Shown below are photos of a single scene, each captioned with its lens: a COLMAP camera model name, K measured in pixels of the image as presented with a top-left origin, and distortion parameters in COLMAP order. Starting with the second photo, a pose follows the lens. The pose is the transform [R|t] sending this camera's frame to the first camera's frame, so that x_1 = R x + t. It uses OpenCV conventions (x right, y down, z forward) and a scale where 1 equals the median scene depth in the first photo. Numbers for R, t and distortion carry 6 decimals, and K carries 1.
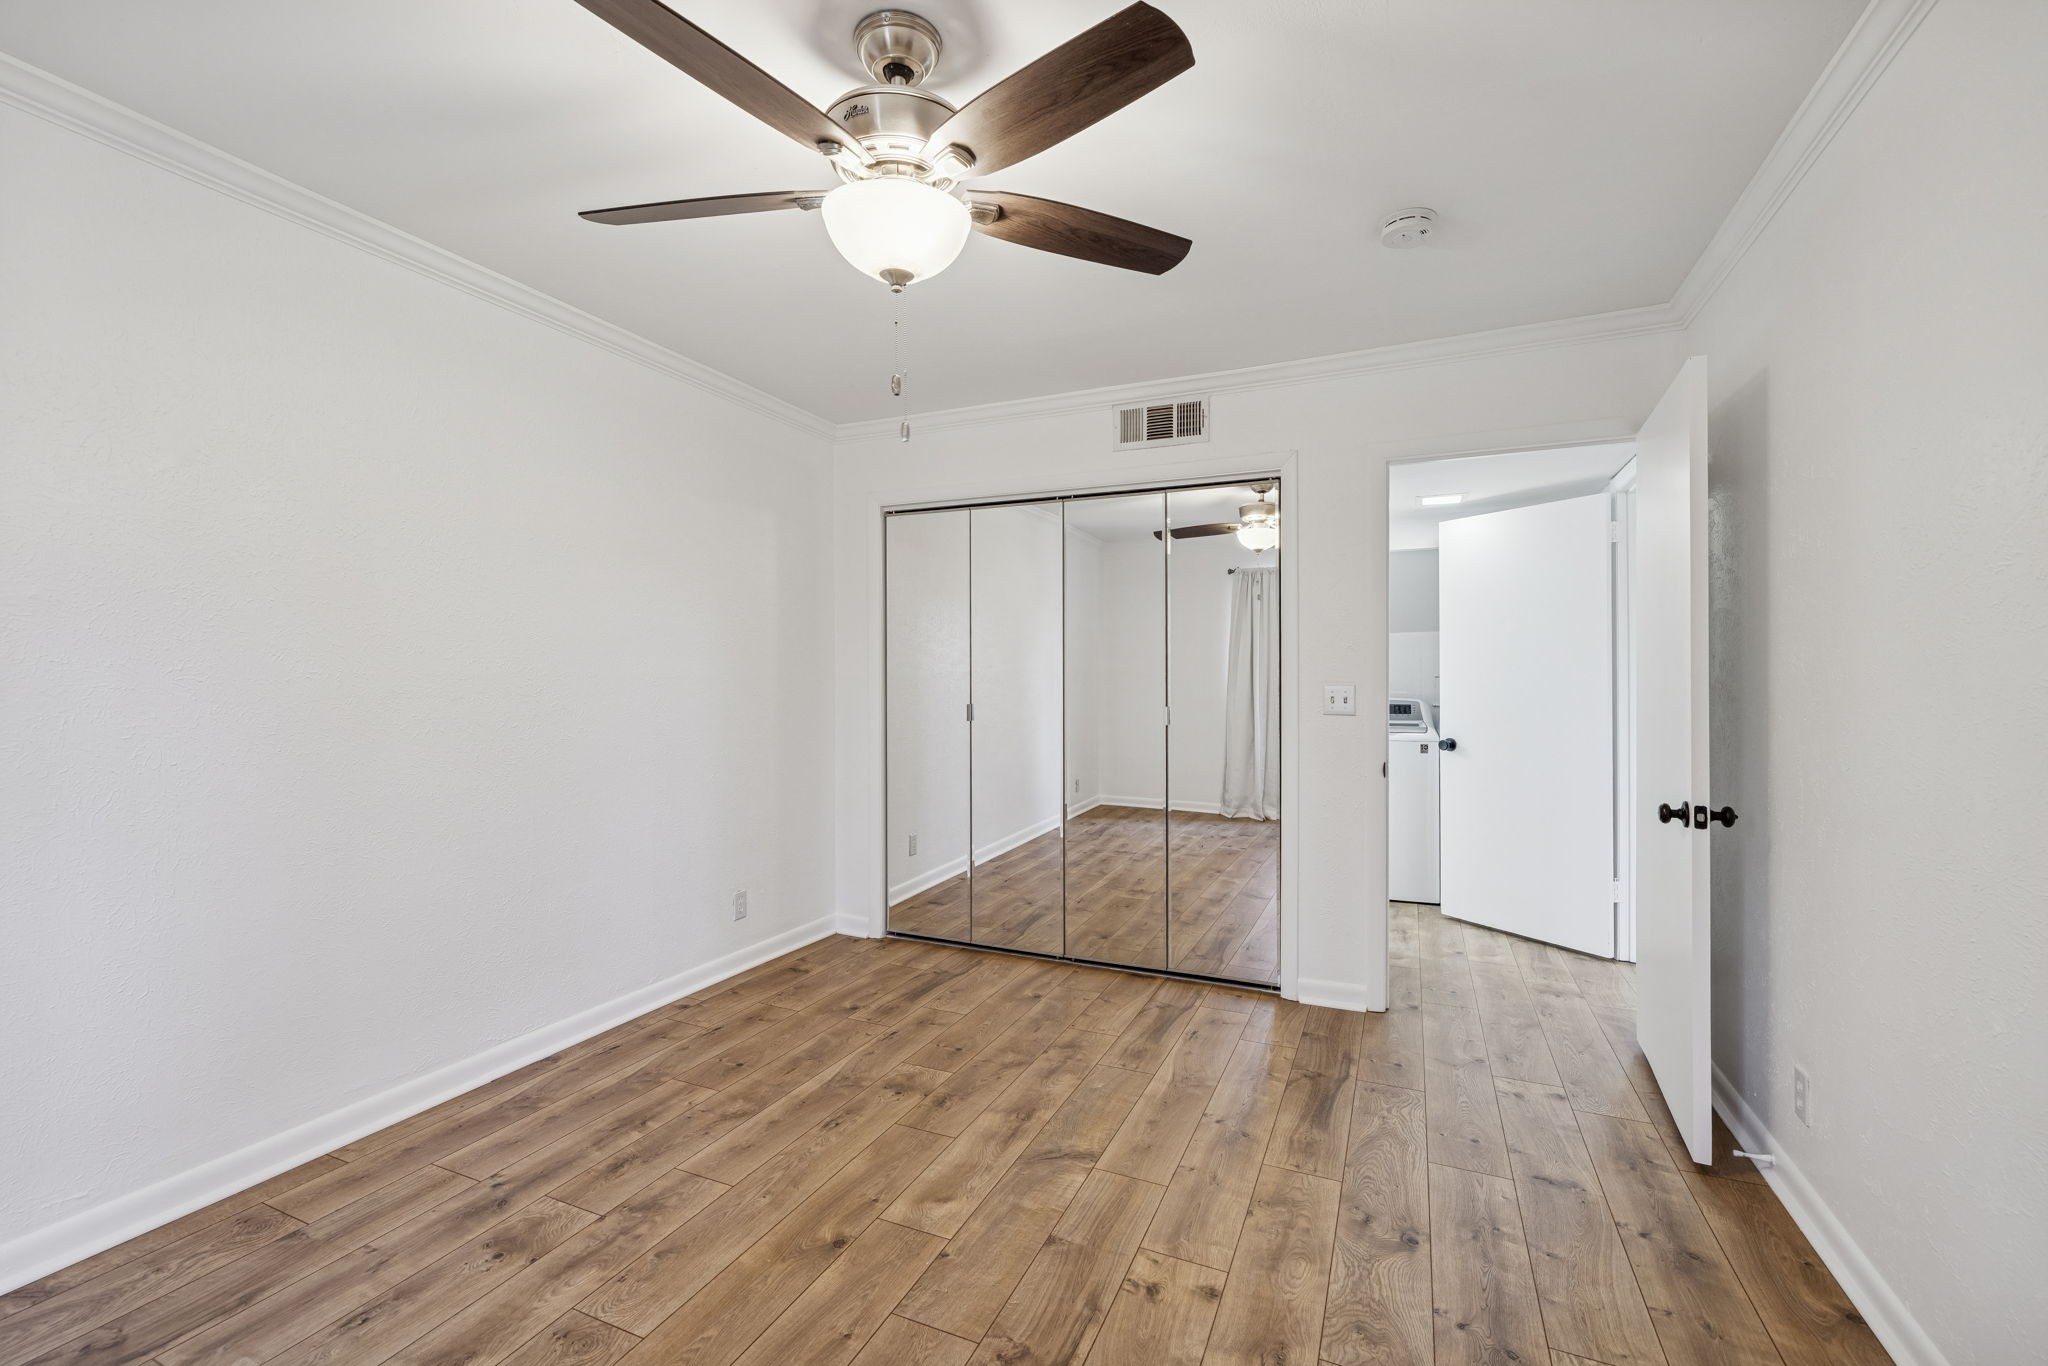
lens RADIAL K [[924.7, 0, 1024.0], [0, 924.7, 683.0], [0, 0, 1]] dist [-0.000704, 0.000076]
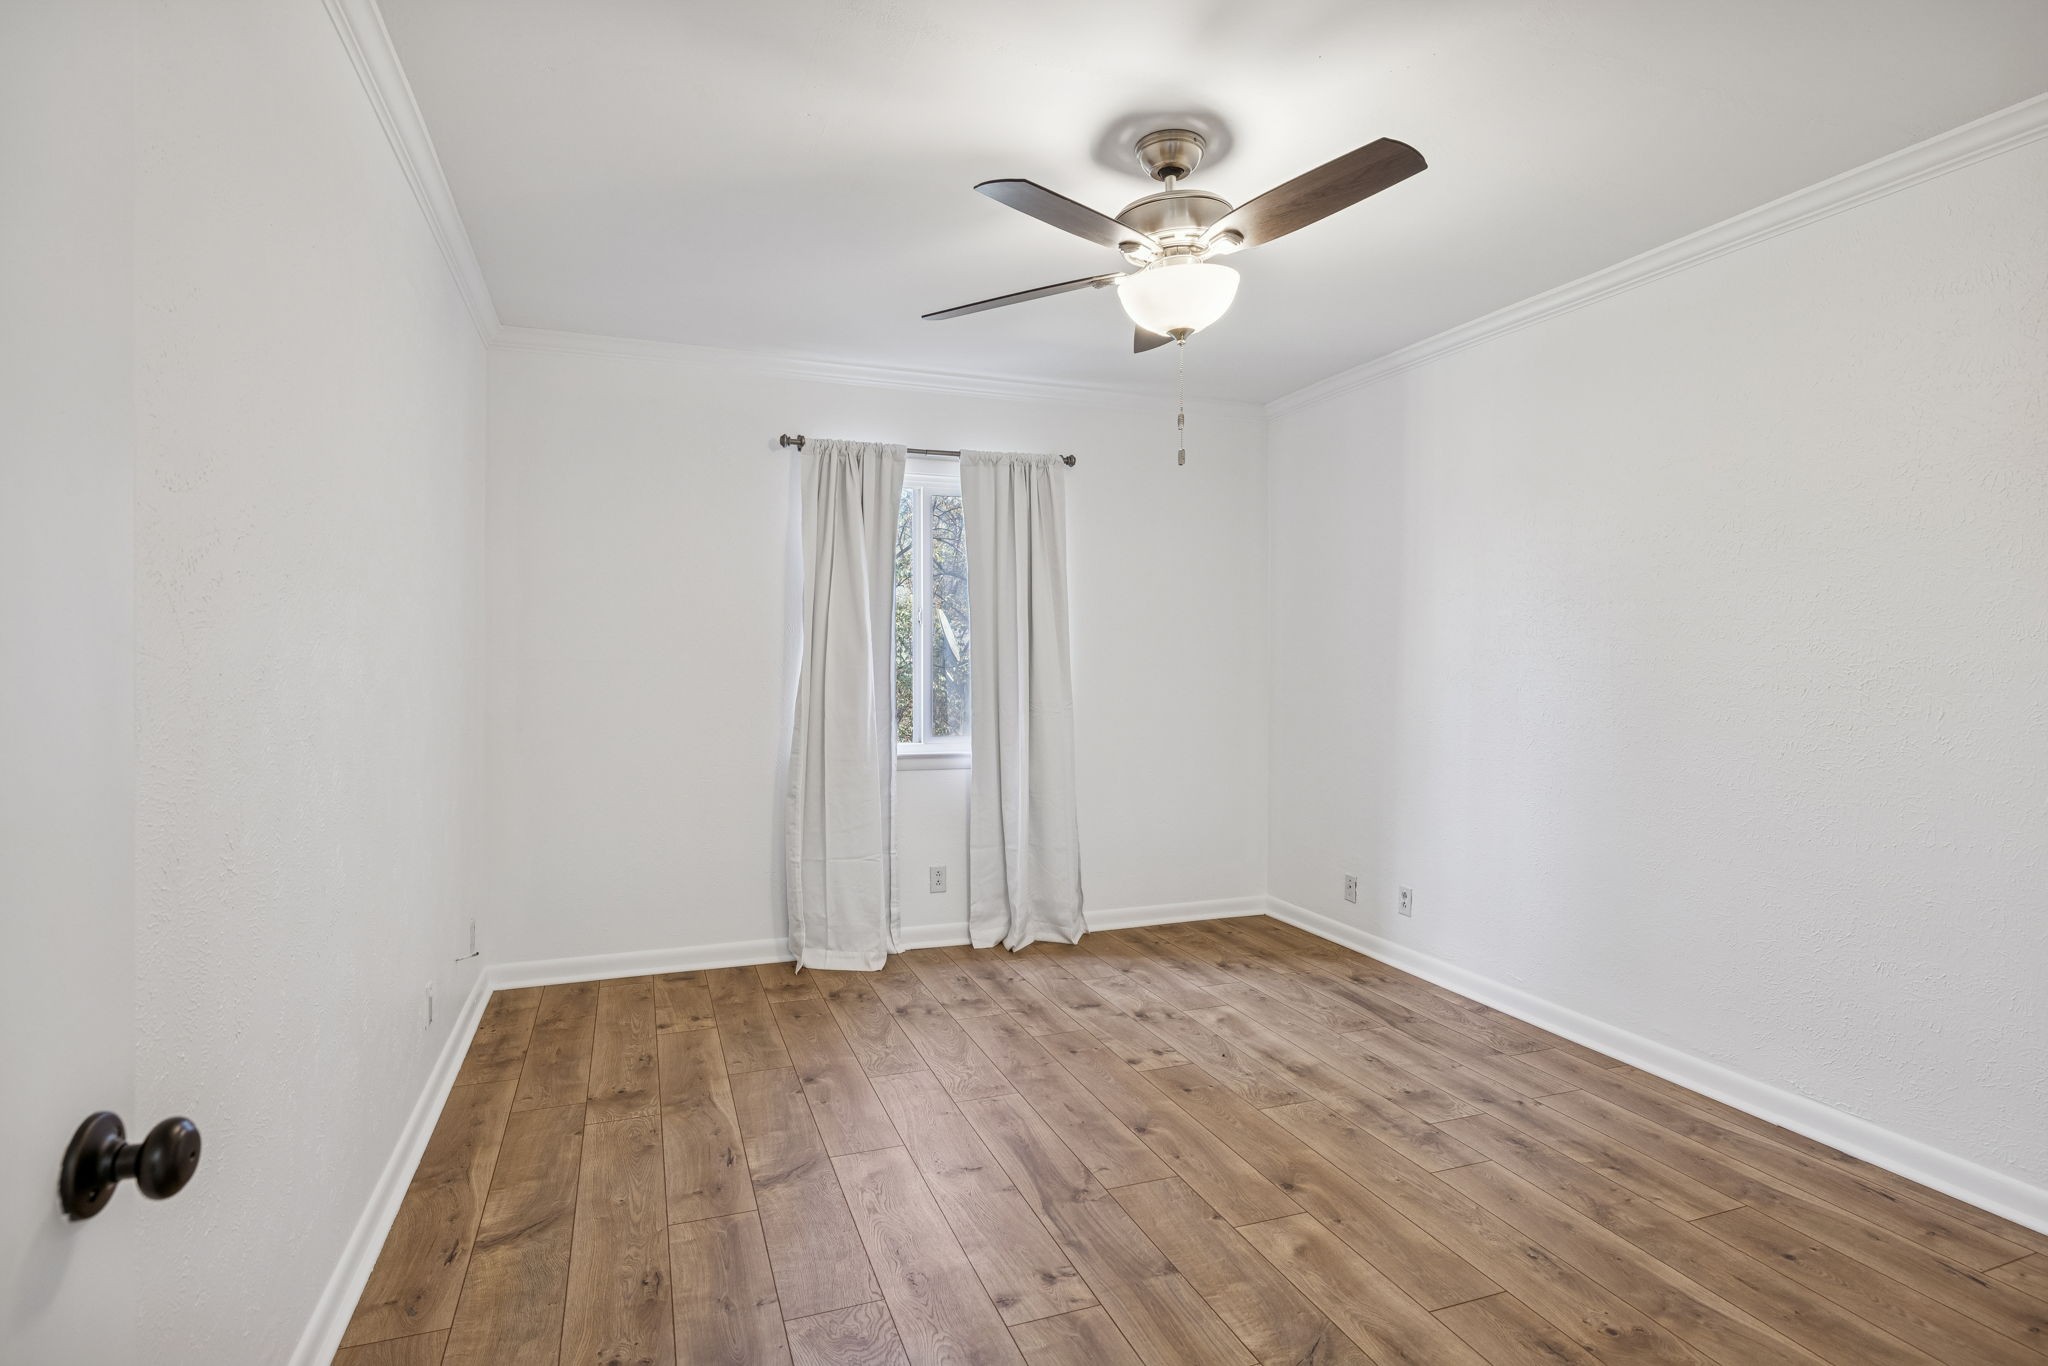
lens RADIAL K [[924.7, 0, 1024.0], [0, 924.7, 683.0], [0, 0, 1]] dist [-0.000704, 0.000076]
pose [[-0.704777, 0.013083, -0.709308, 0.720193], [-0.012017, 0.999466, 0.030375, -0.021221], [0.709327, 0.029932, -0.704244, 1.388841]]
